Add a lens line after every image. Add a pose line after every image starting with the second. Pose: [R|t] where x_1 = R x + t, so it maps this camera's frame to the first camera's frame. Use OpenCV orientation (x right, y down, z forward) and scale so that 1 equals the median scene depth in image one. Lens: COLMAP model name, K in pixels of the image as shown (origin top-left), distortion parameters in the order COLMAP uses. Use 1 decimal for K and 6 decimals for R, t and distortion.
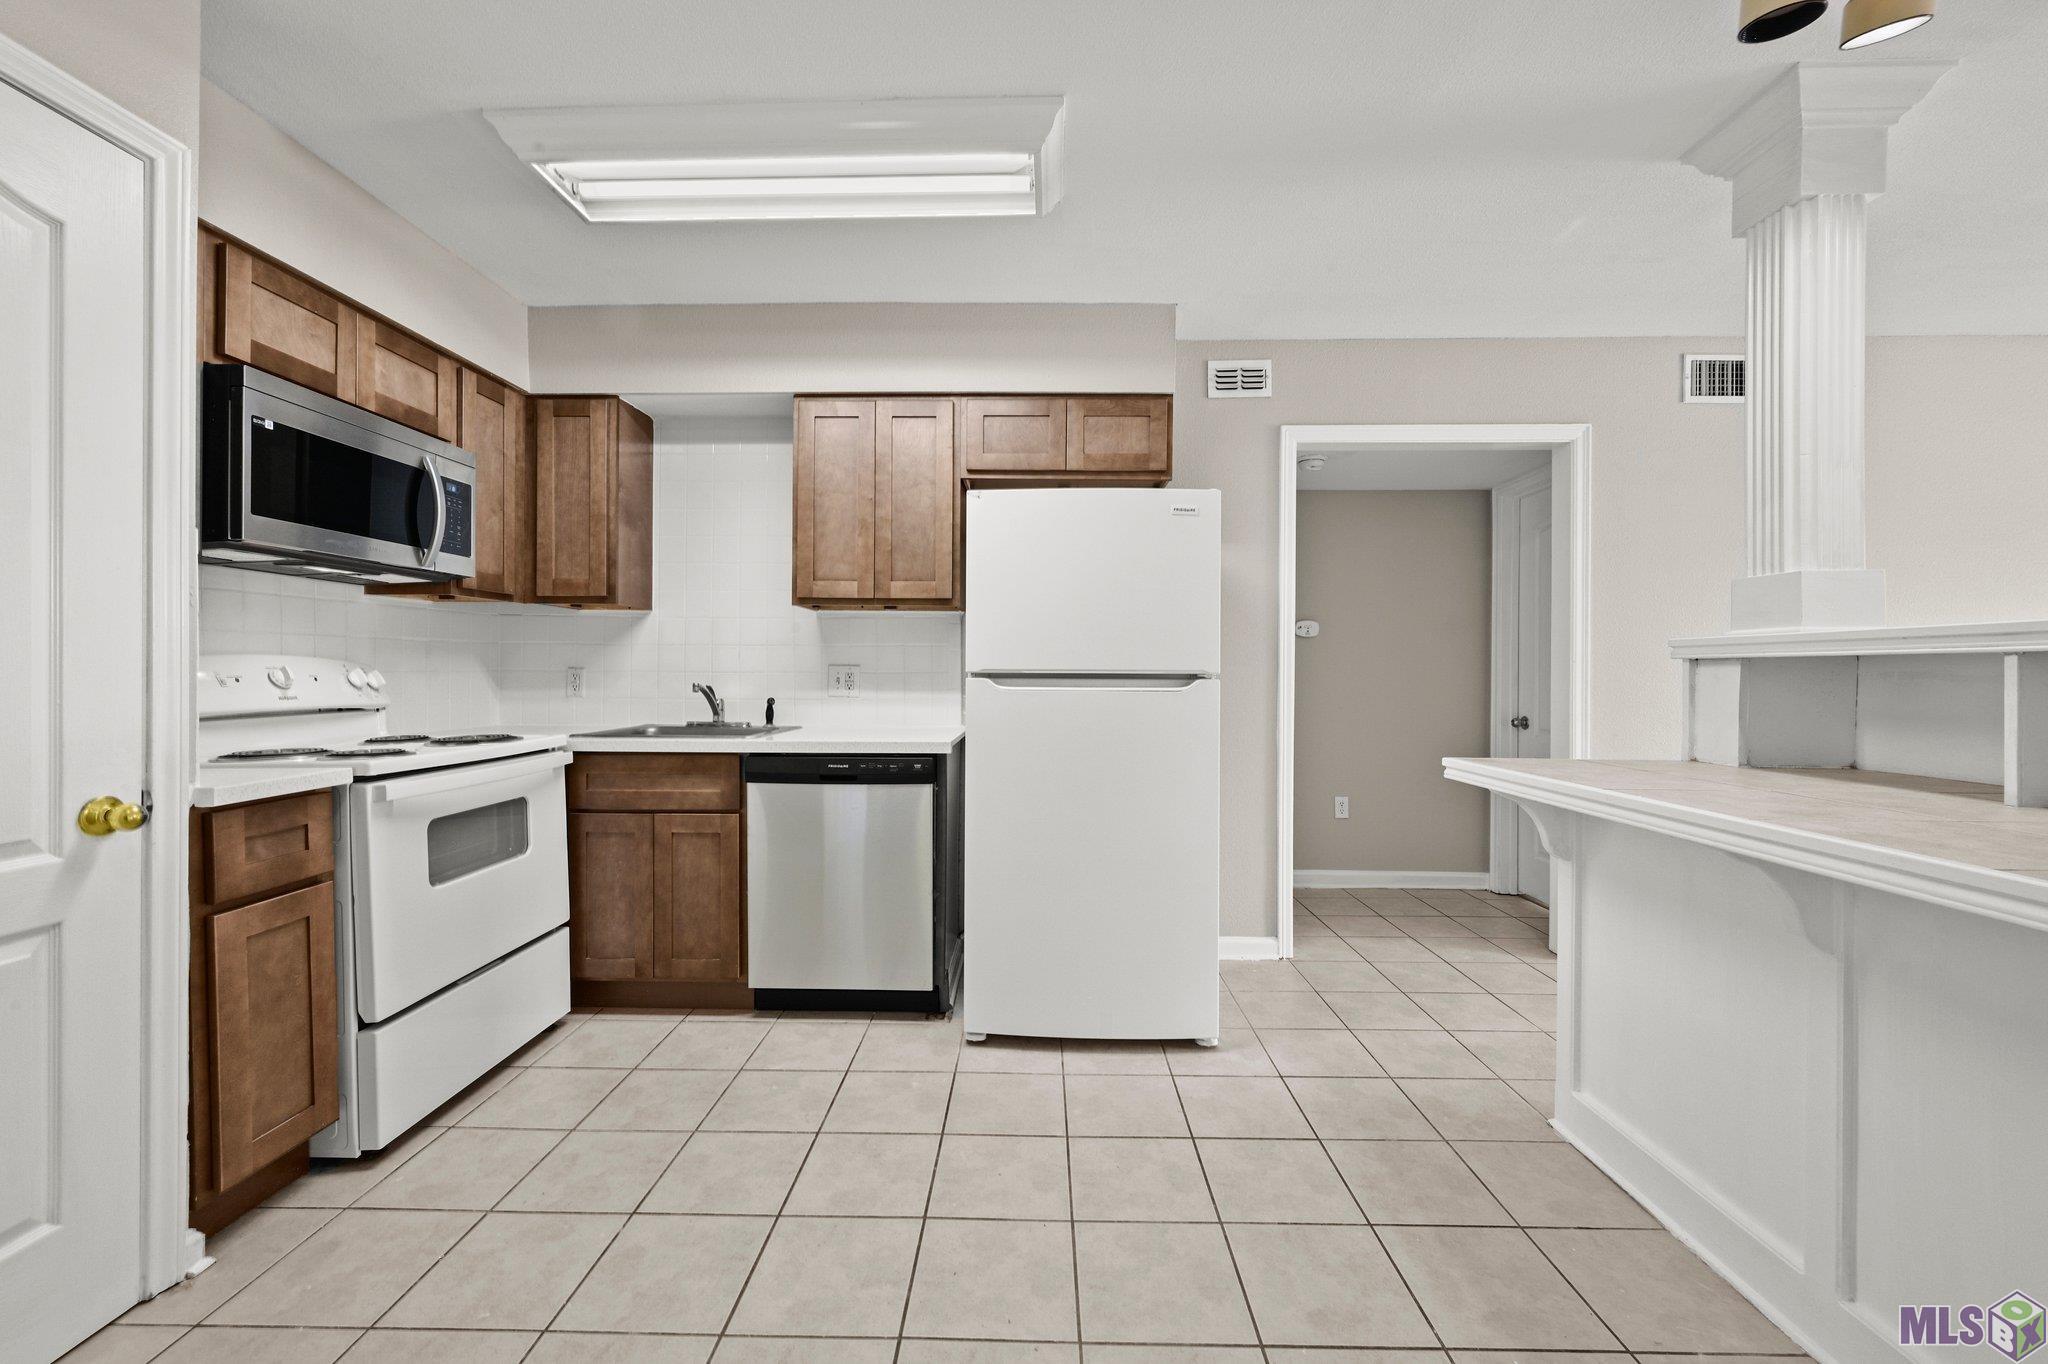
lens RADIAL K [[814.0, 0, 1033.7], [0, 814.0, 676.6], [0, 0, 1]] dist [-0.003491, -0.000250]
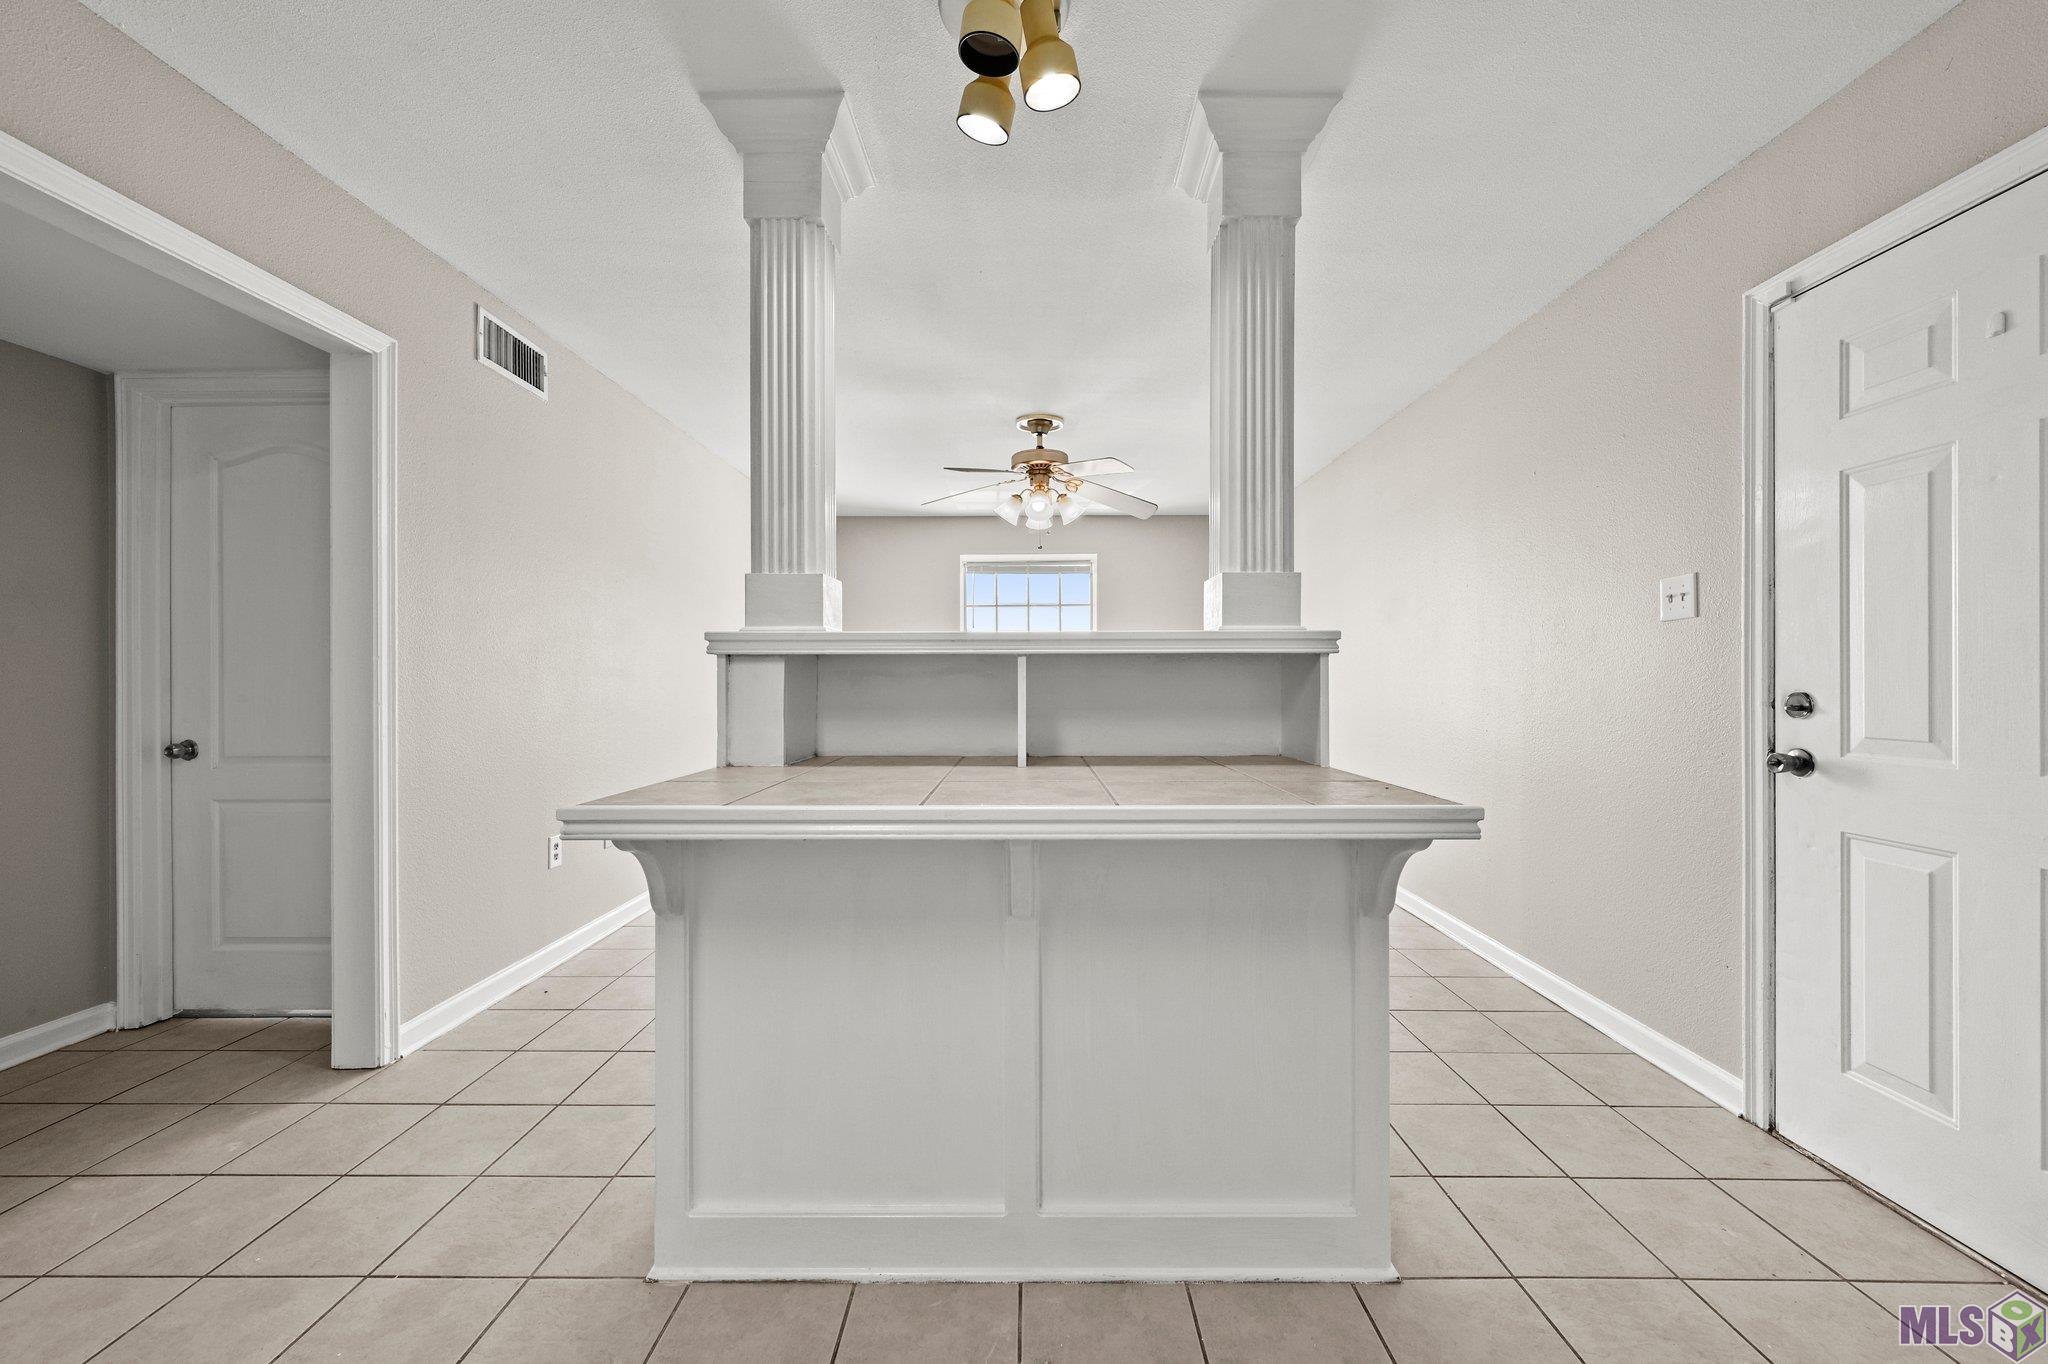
lens RADIAL K [[807.2, 0, 1012.8], [0, 807.2, 681.7], [0, 0, 1]] dist [-0.000112, 0.000171]
pose [[-0.000473, -0.005005, 0.999987, -0.077337], [0.006572, 0.999966, 0.005008, 0.004866], [-0.999978, 0.006574, -0.000441, 0.543177]]
